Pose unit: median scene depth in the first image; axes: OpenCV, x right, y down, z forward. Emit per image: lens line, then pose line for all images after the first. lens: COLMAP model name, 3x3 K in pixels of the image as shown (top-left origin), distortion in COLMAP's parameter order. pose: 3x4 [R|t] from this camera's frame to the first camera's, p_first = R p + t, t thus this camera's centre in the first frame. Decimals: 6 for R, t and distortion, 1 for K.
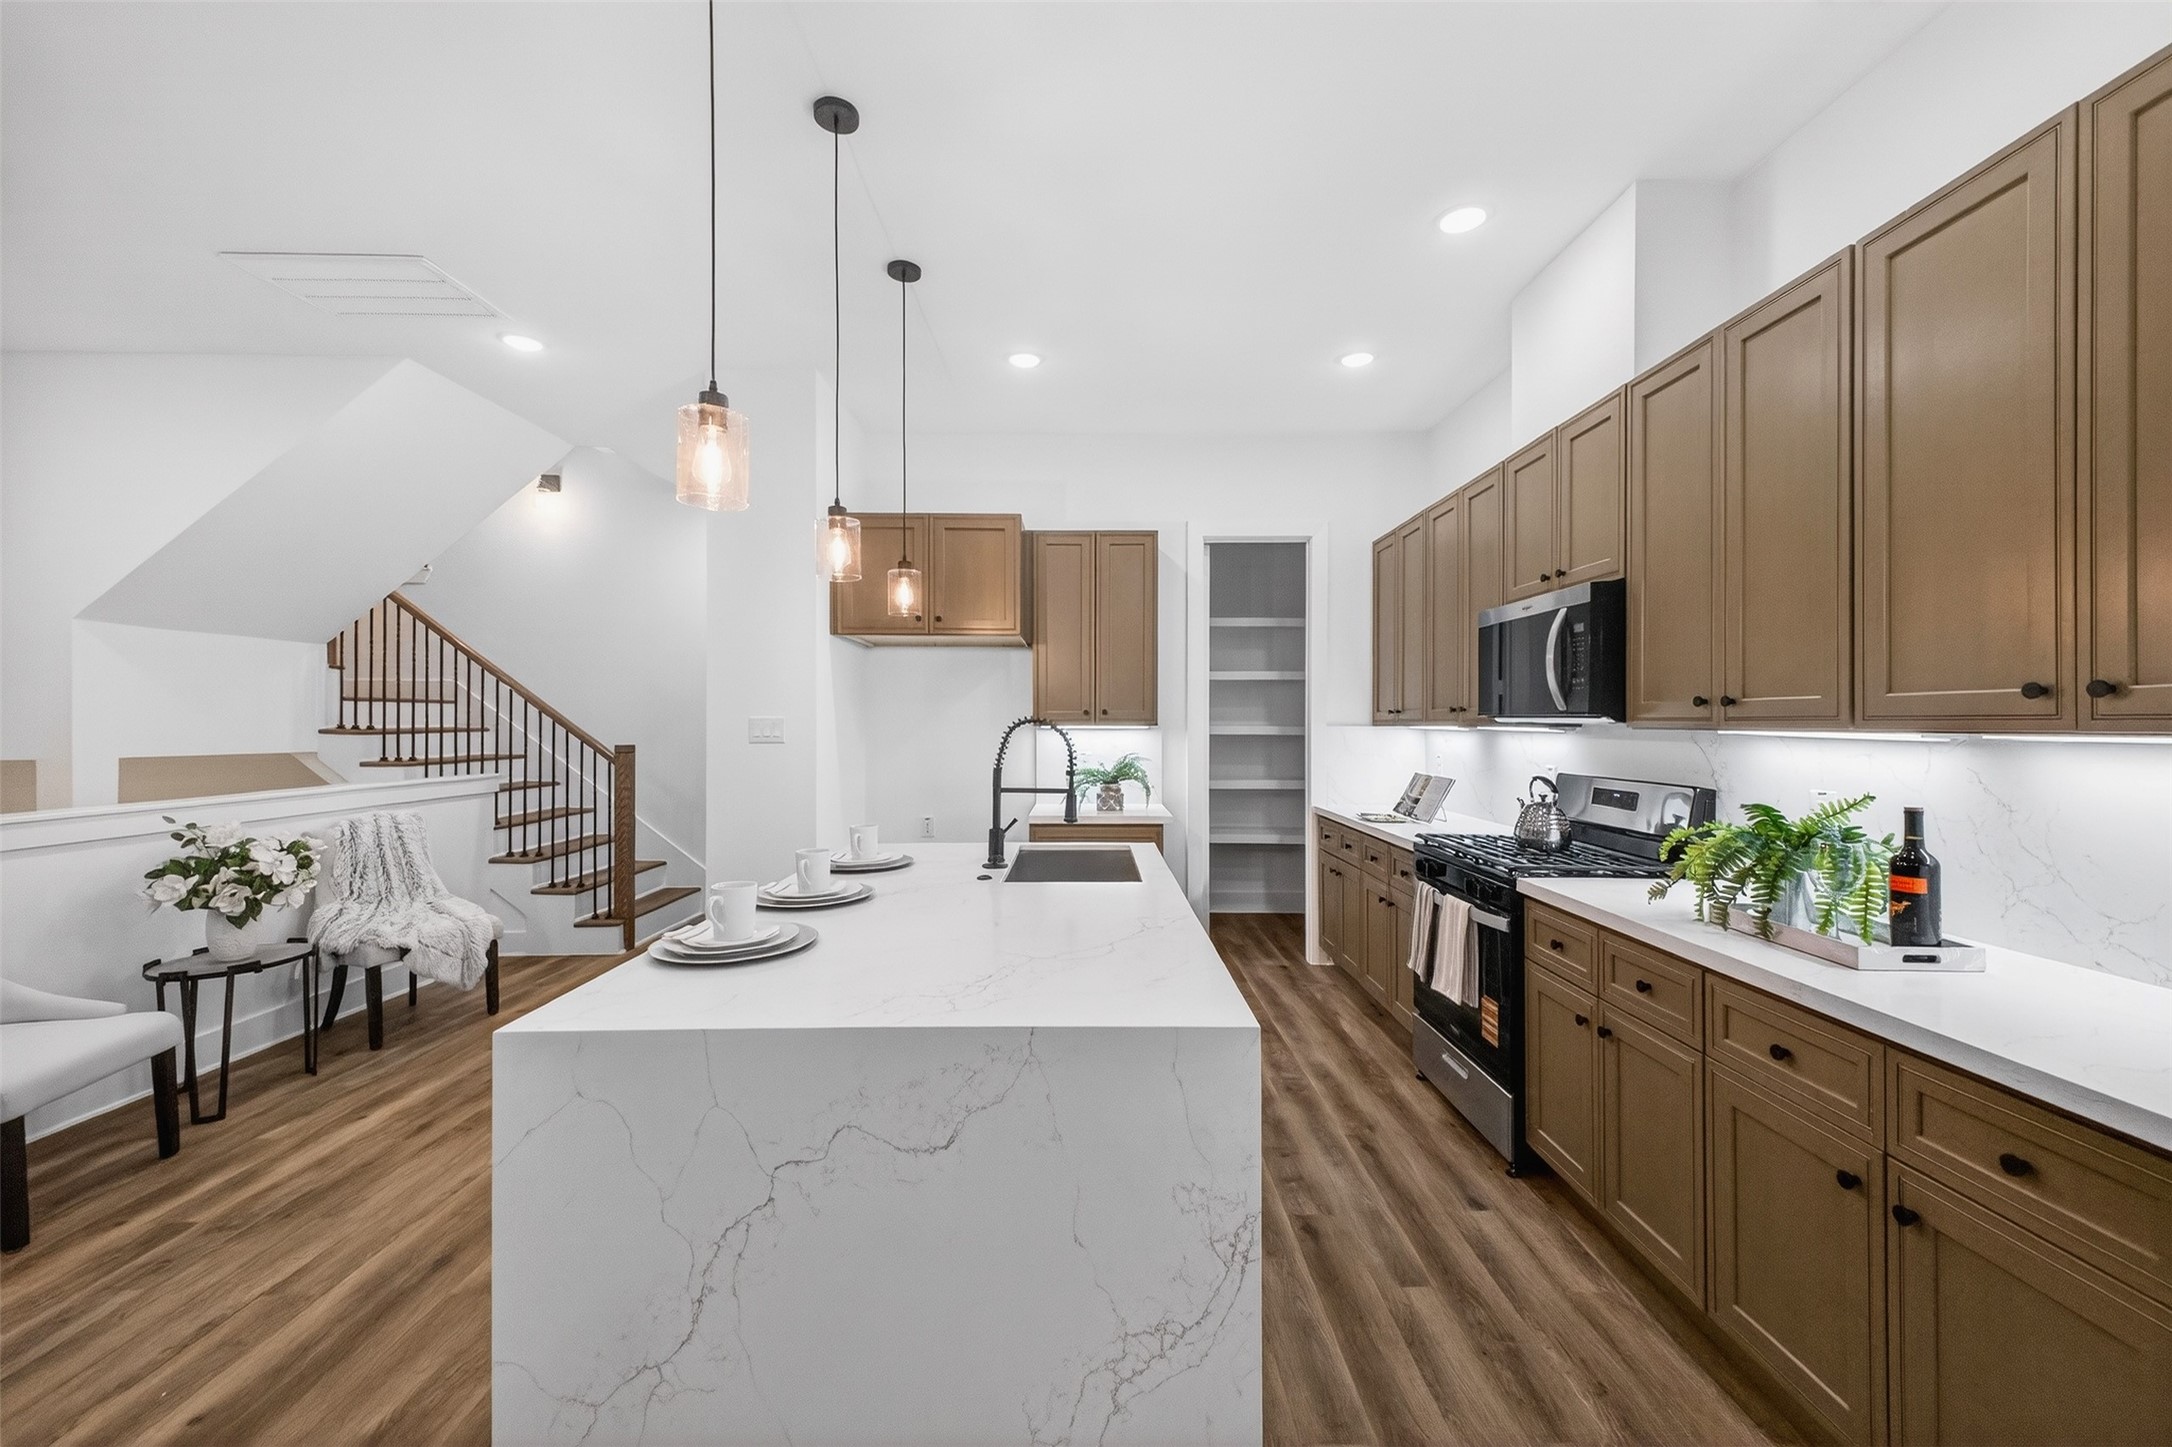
lens RADIAL K [[845.2, 0, 1082.3], [0, 845.2, 713.3], [0, 0, 1]] dist [0.001911, 0.000005]
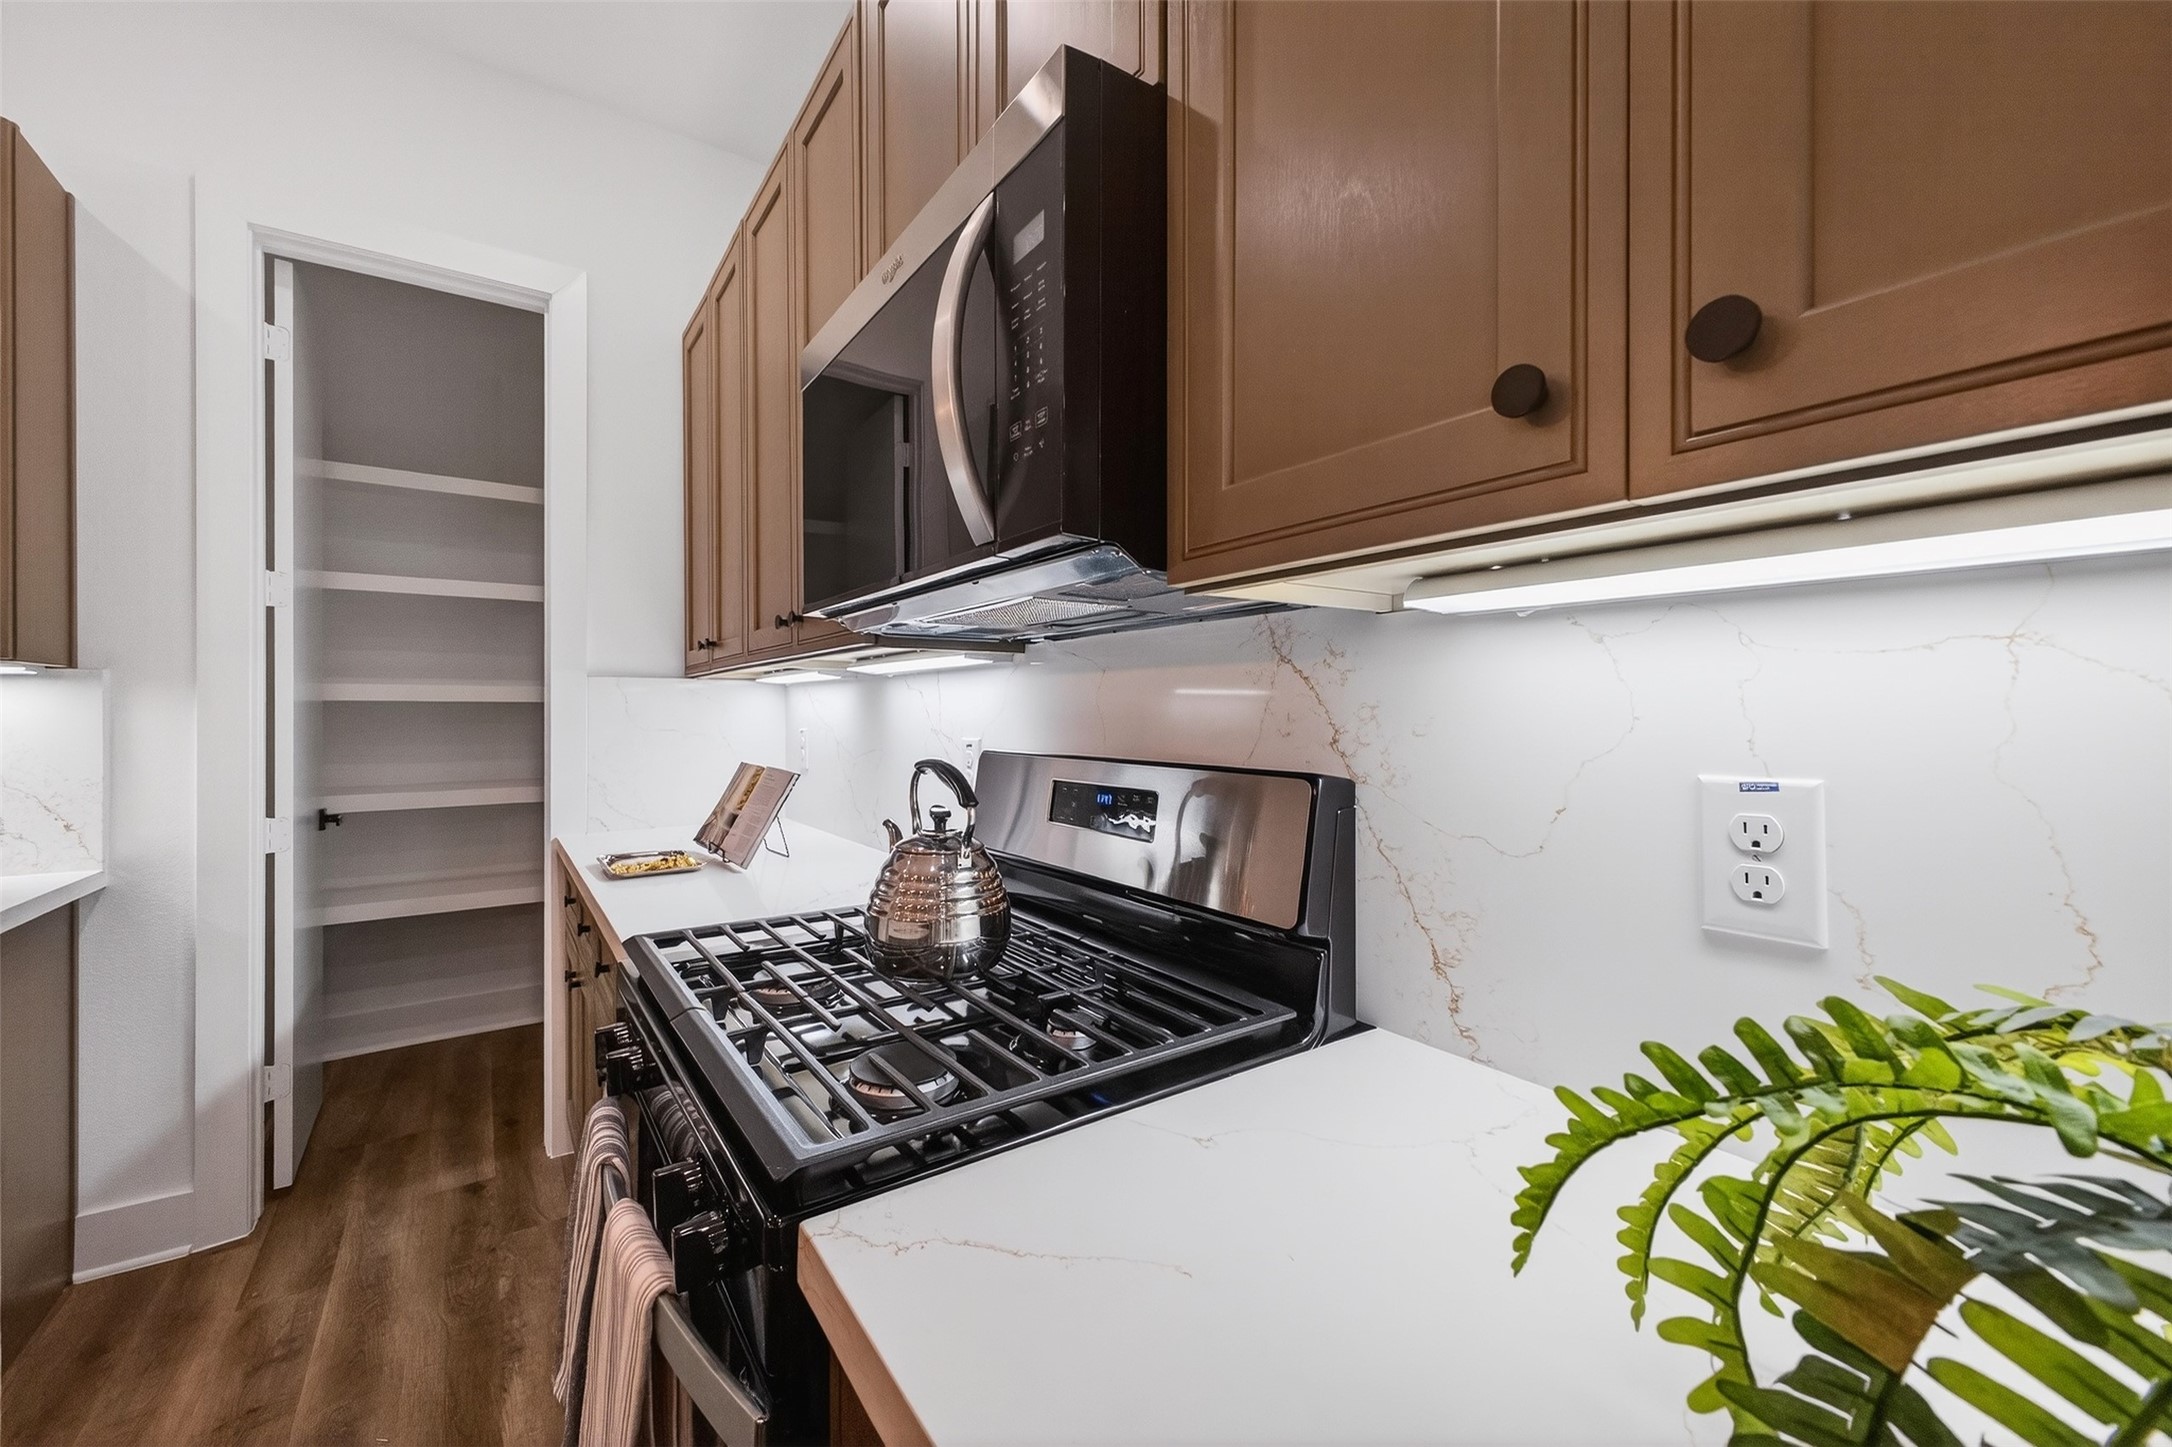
lens RADIAL K [[845.2, 0, 1086.2], [0, 845.2, 713.7], [0, 0, 1]] dist [0.001911, 0.000005]
pose [[0.812703, -0.010227, 0.582589, 0.366418], [0.001643, 0.999882, 0.015260, 0.046312], [-0.582676, -0.011444, 0.812624, 0.636953]]
